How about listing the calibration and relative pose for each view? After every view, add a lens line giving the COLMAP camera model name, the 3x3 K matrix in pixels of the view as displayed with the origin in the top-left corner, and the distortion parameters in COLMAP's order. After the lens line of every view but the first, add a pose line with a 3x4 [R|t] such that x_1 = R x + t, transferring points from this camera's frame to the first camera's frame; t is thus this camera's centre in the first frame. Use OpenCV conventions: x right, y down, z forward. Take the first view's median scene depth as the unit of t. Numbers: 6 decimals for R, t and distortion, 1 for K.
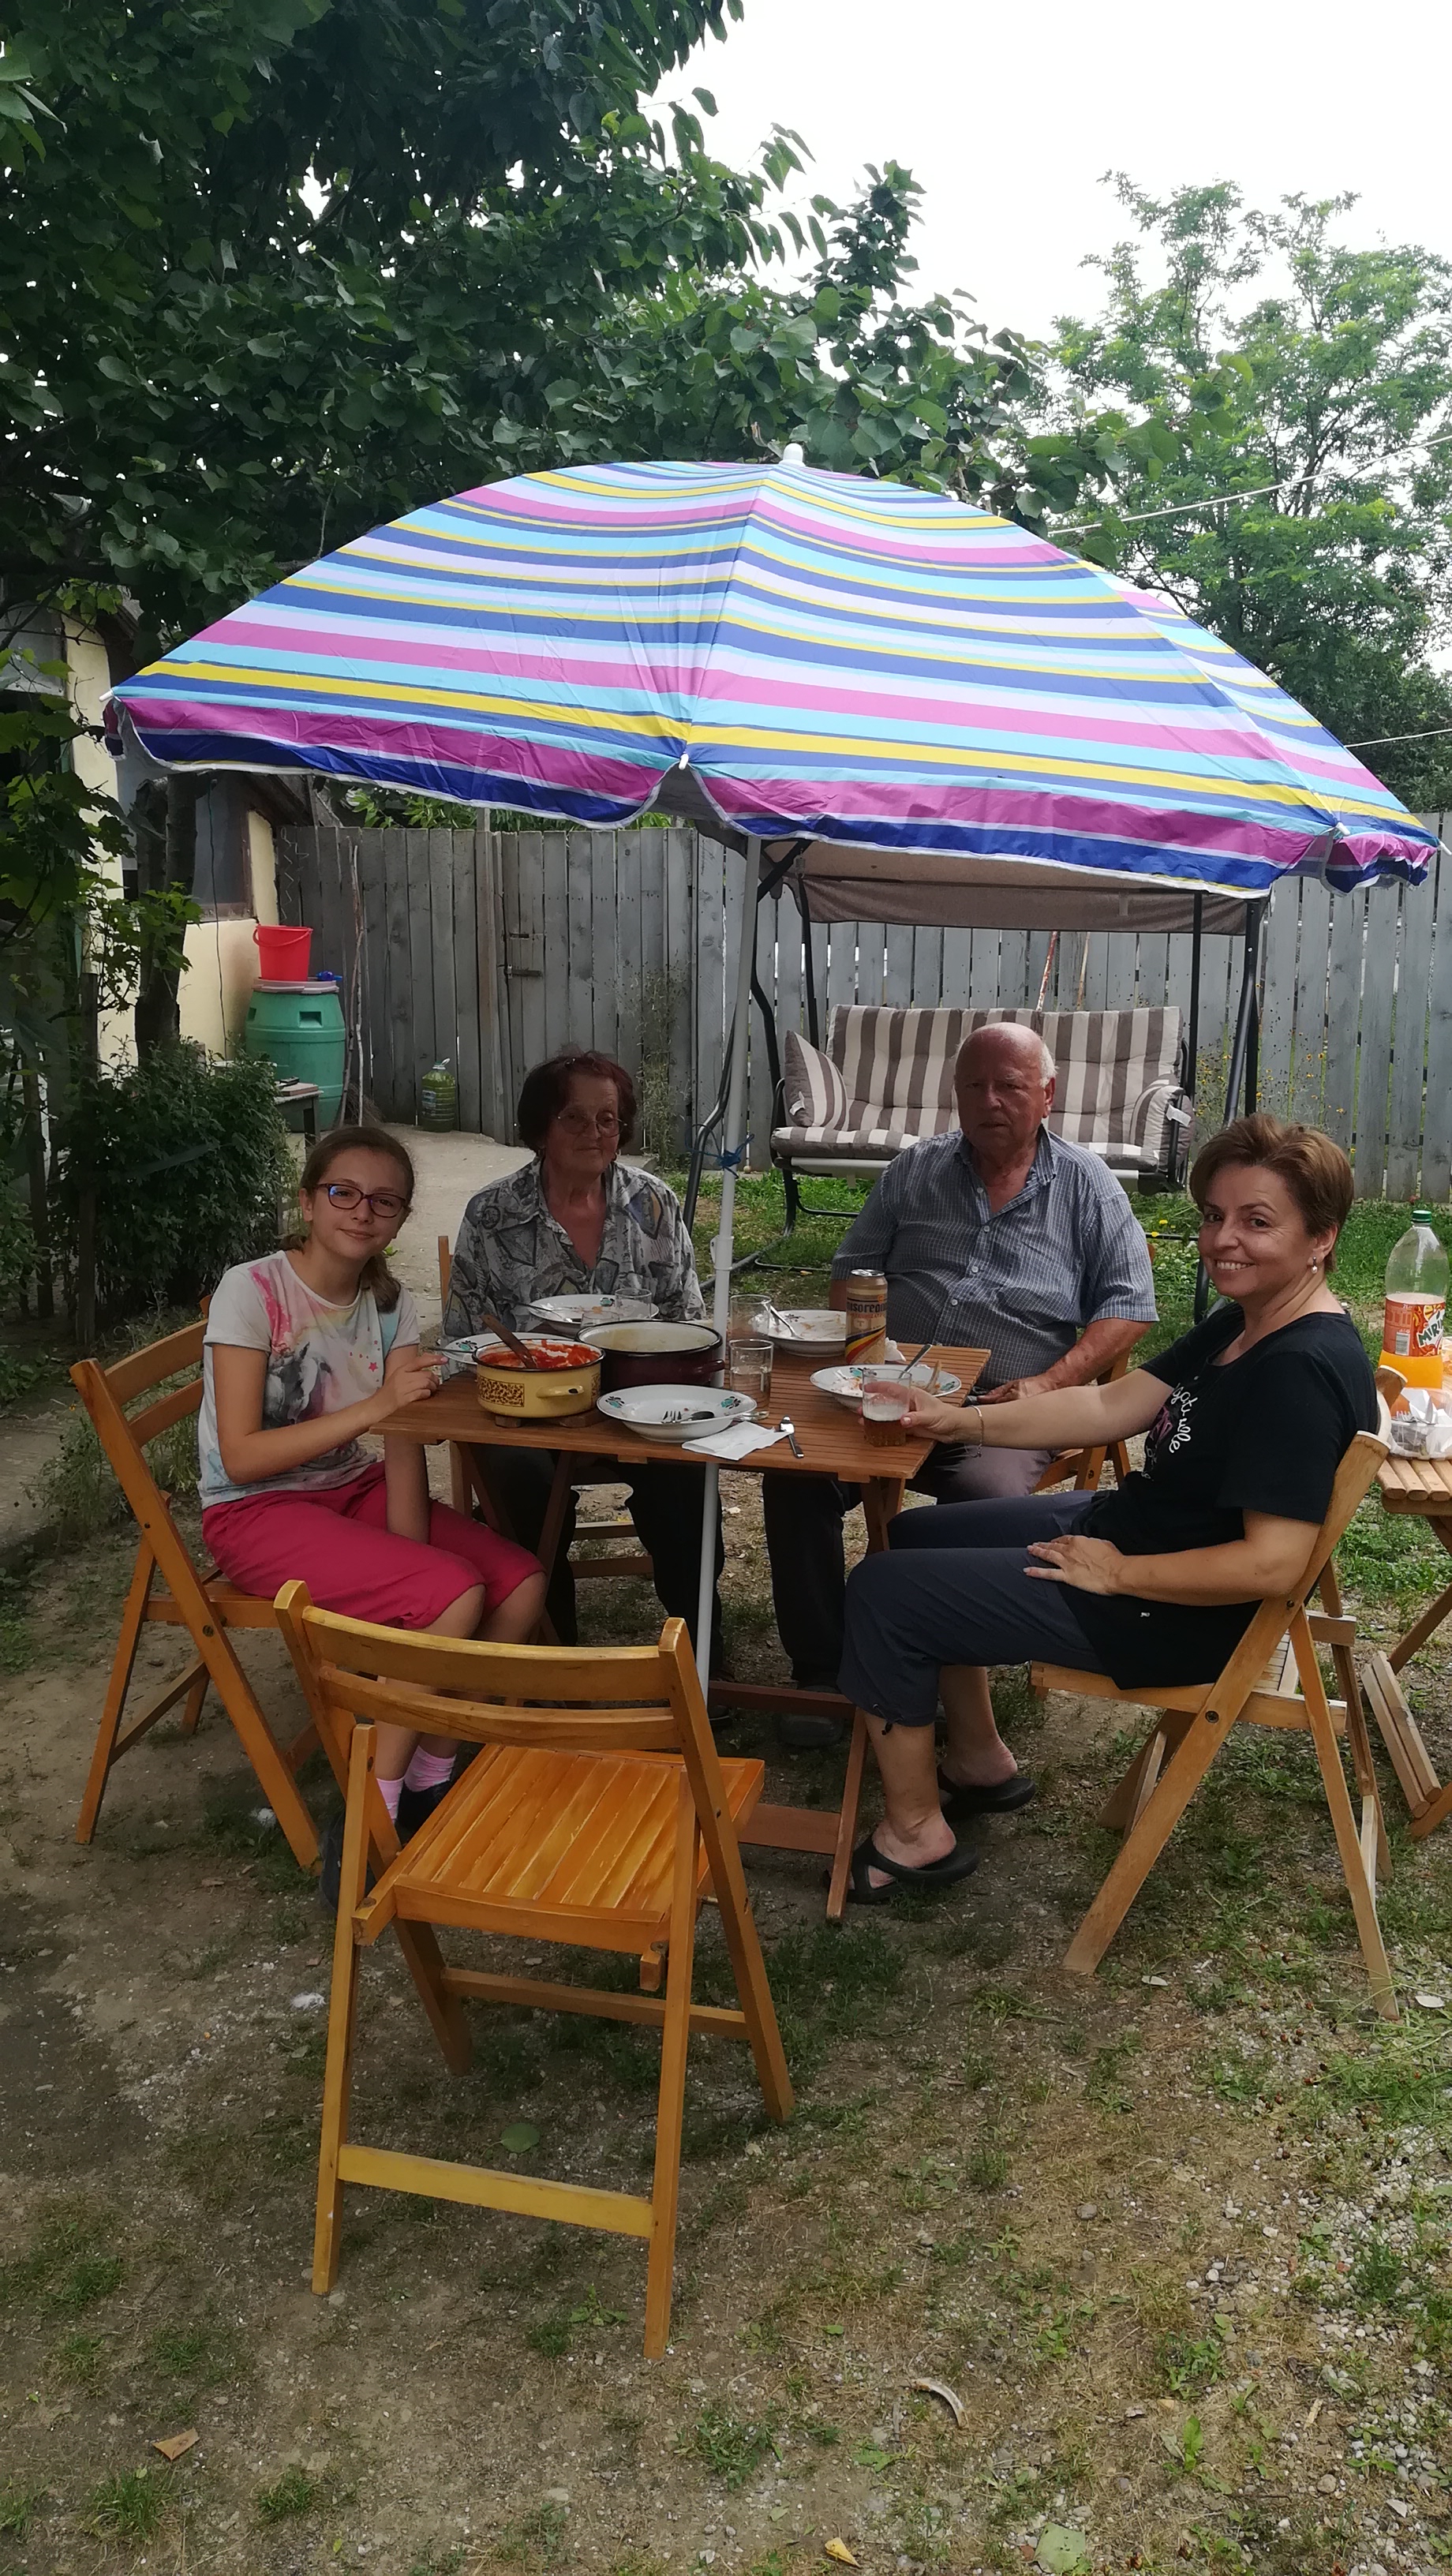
lens RADIAL K [[1894.0, 0, 760.5], [0, 1894.0, 1297.4], [0, 0, 1]] dist [0.072609, -0.093659]
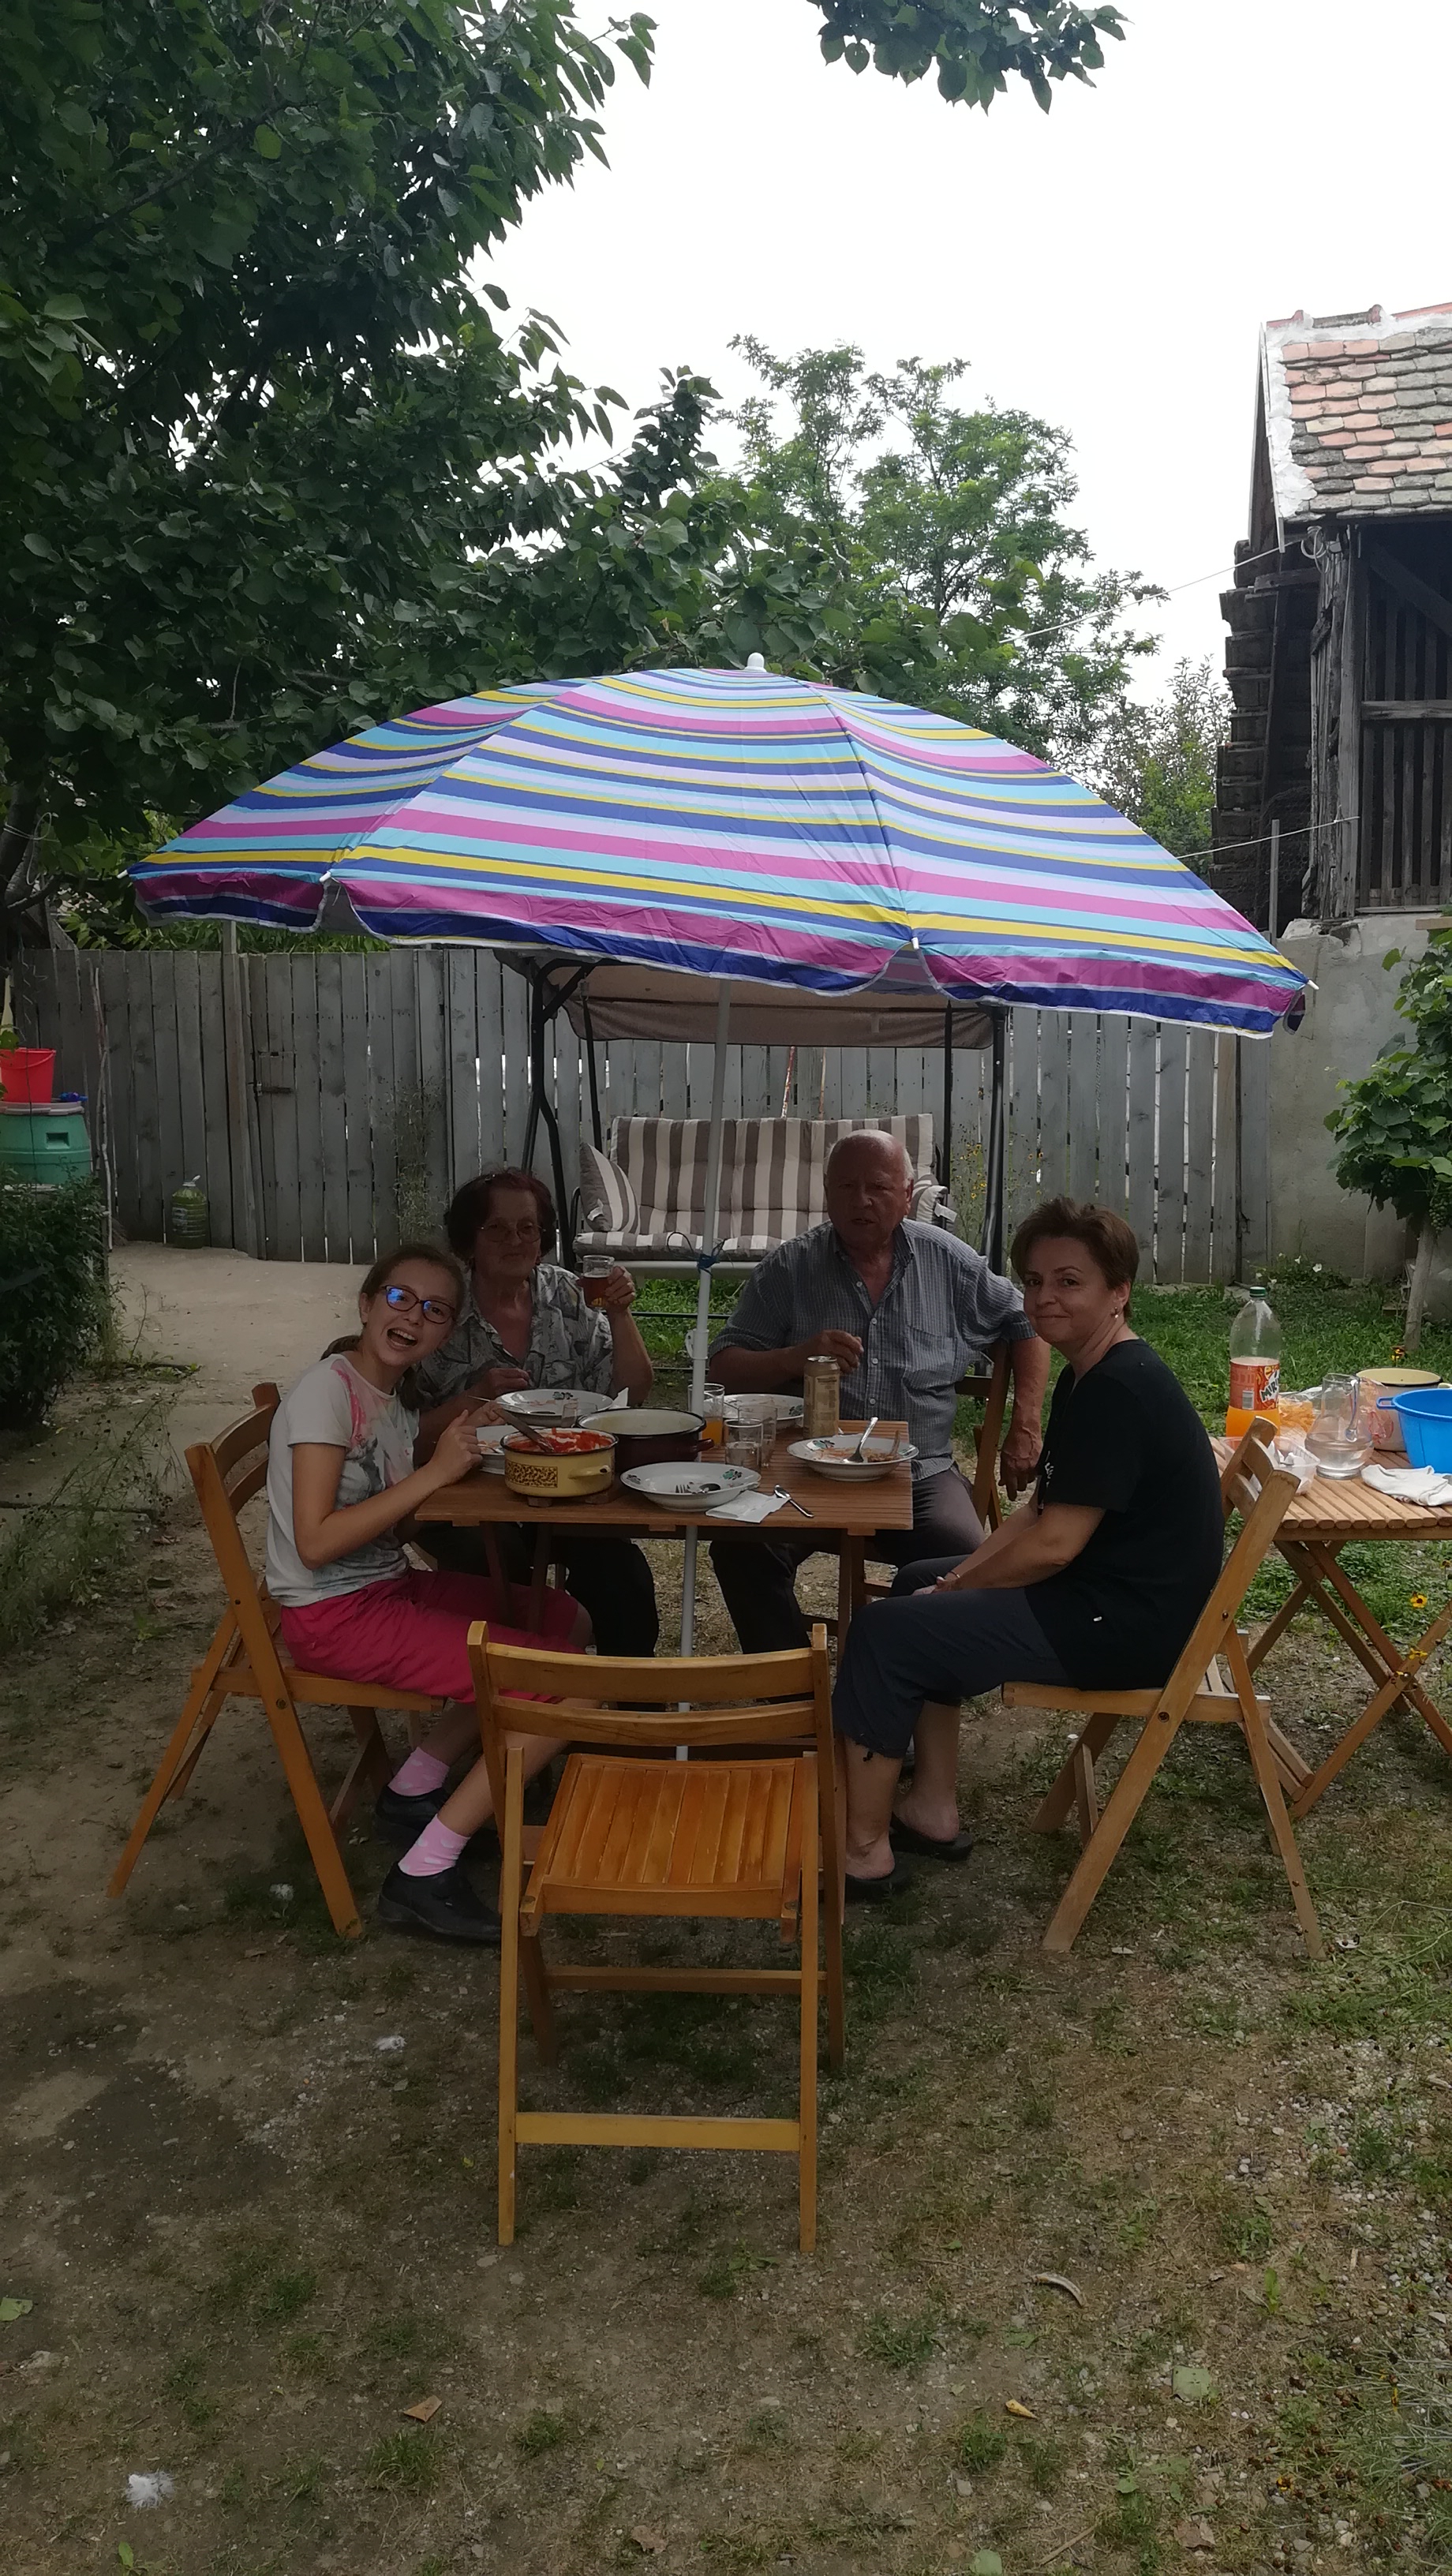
lens RADIAL K [[1890.7, 0, 734.2], [0, 1890.7, 1306.4], [0, 0, 1]] dist [0.076382, -0.107145]
pose [[0.984325, -0.037265, 0.172382, -0.194308], [0.045682, 0.997937, -0.045120, 0.005826], [-0.170345, 0.052288, 0.983996, -0.115334]]
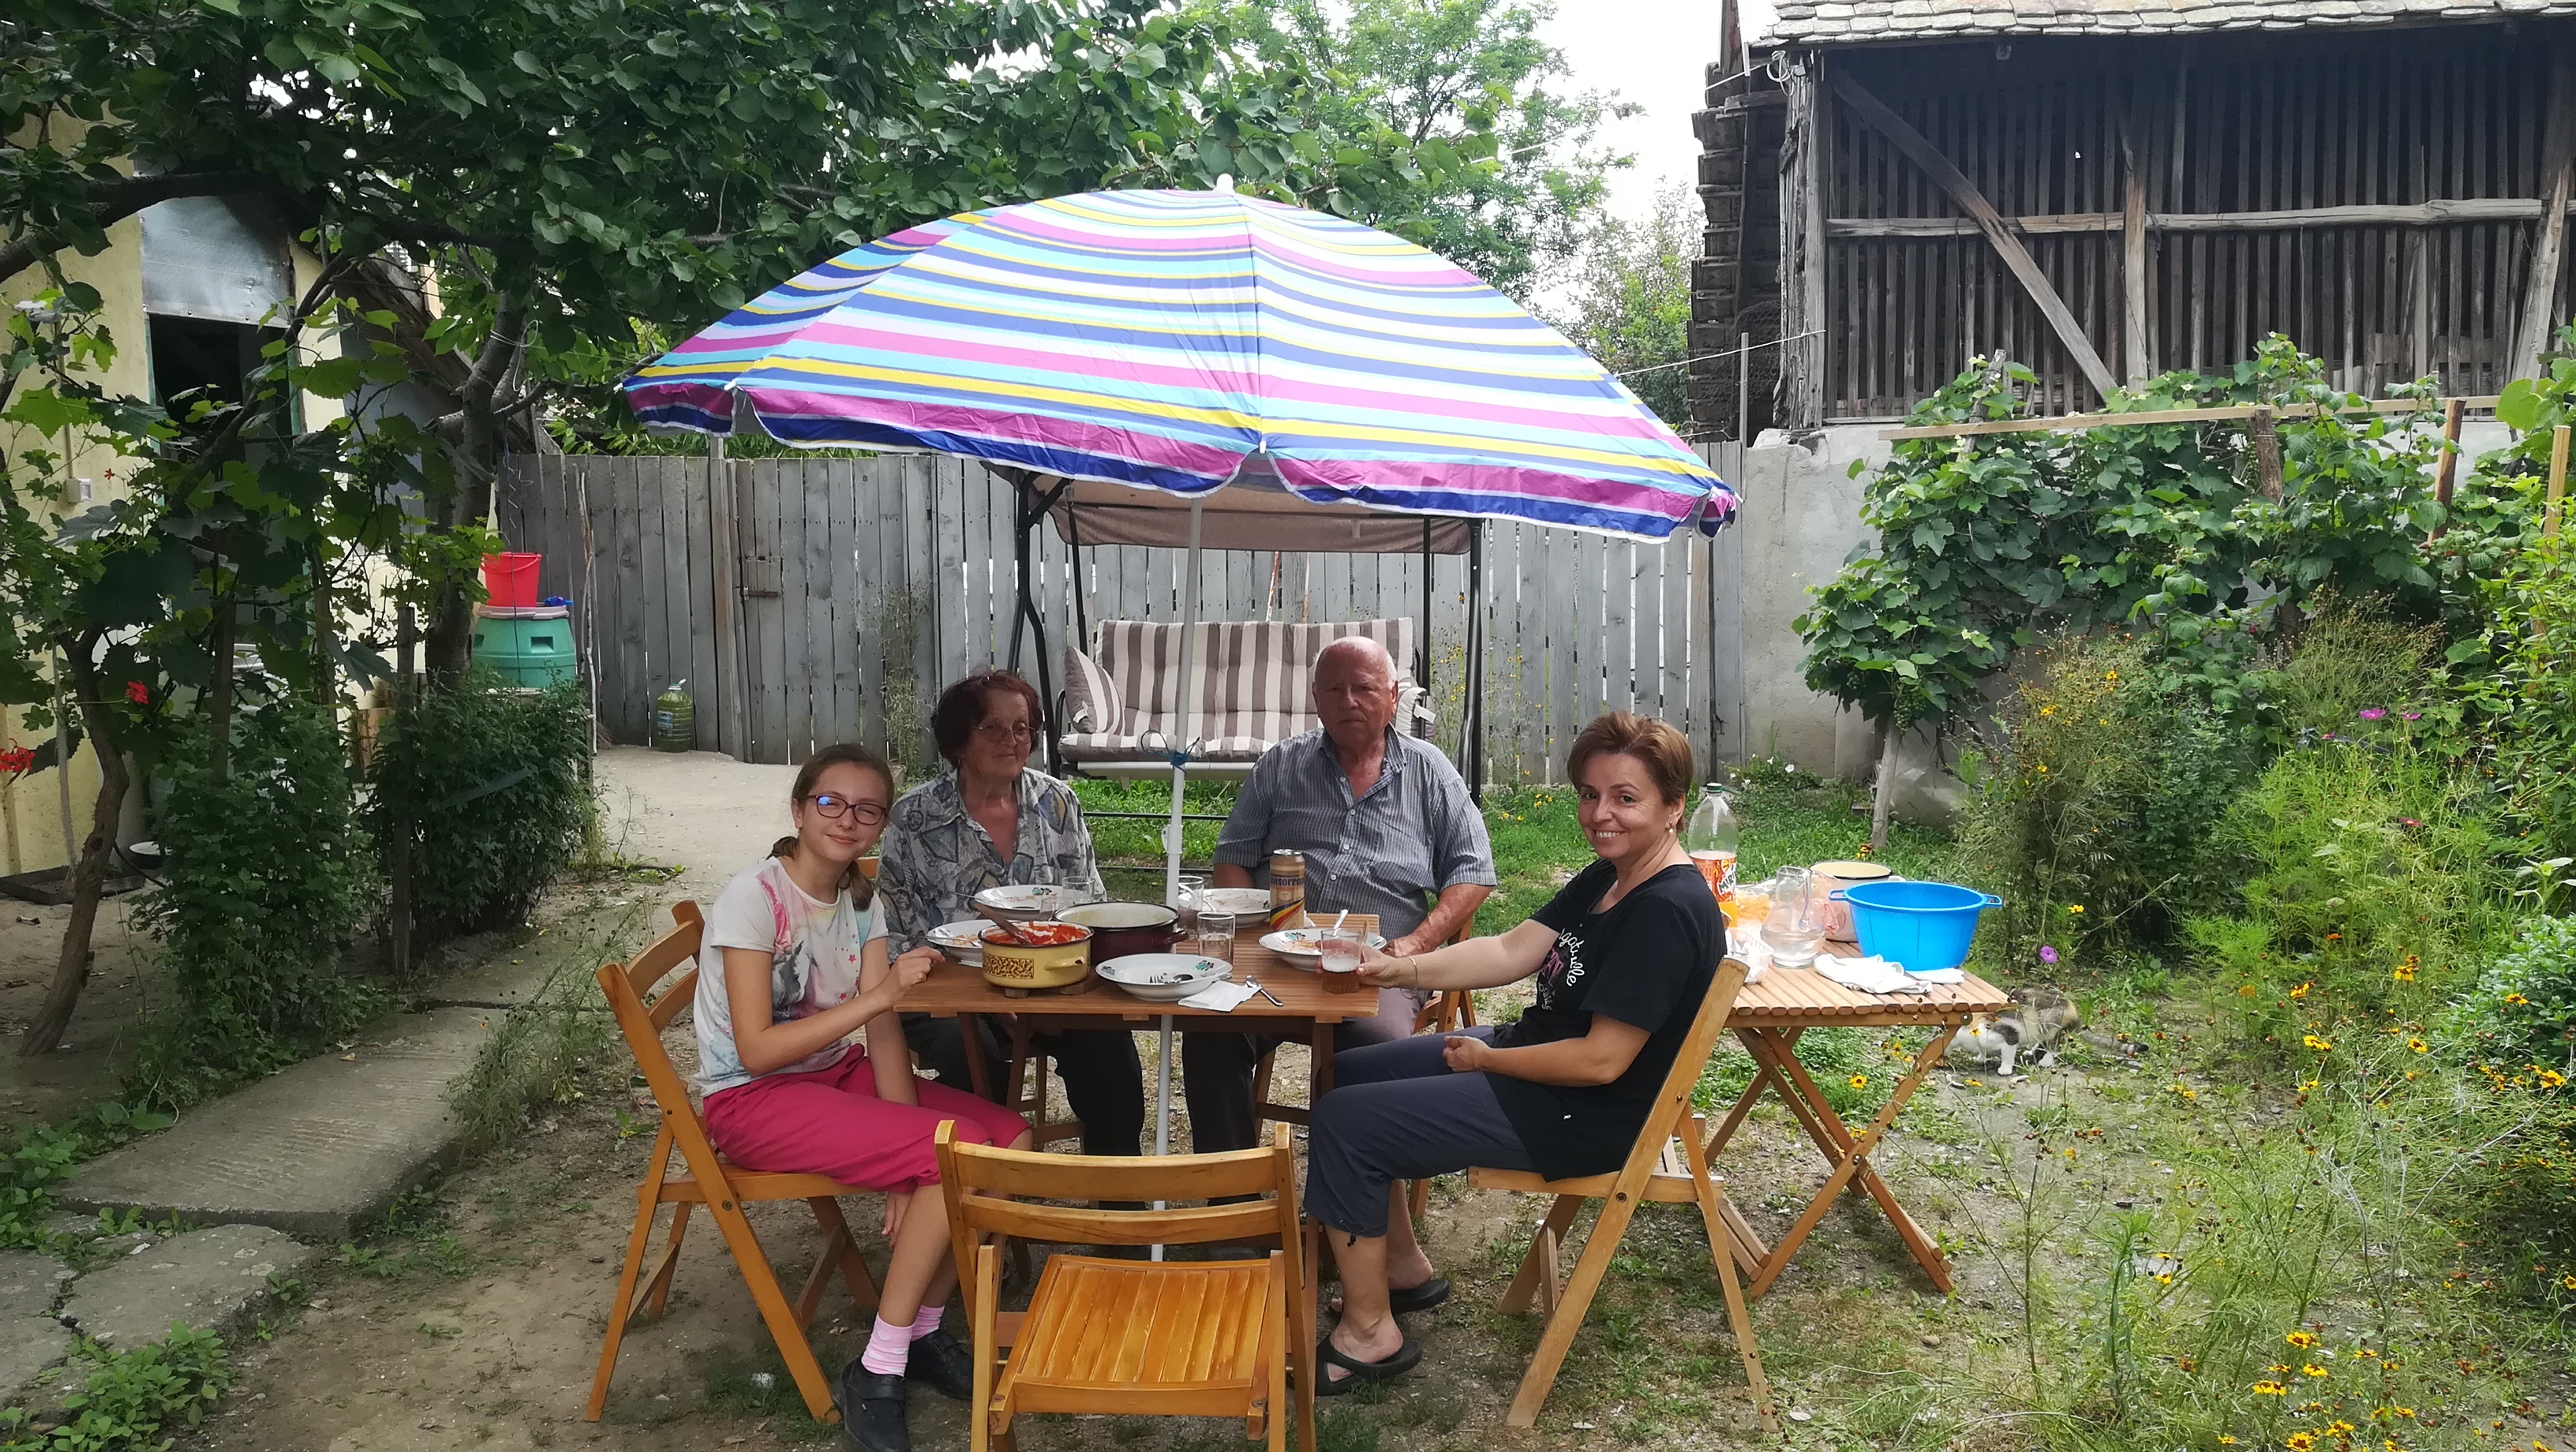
lens RADIAL K [[1890.7, 0, 1286.9], [0, 1890.7, 766.3], [0, 0, 1]] dist [0.076382, -0.107145]
pose [[0.978264, -0.035440, 0.204314, -0.188987], [0.050083, 0.996499, -0.066949, 0.012936], [-0.201226, 0.075726, 0.976613, -0.152848]]
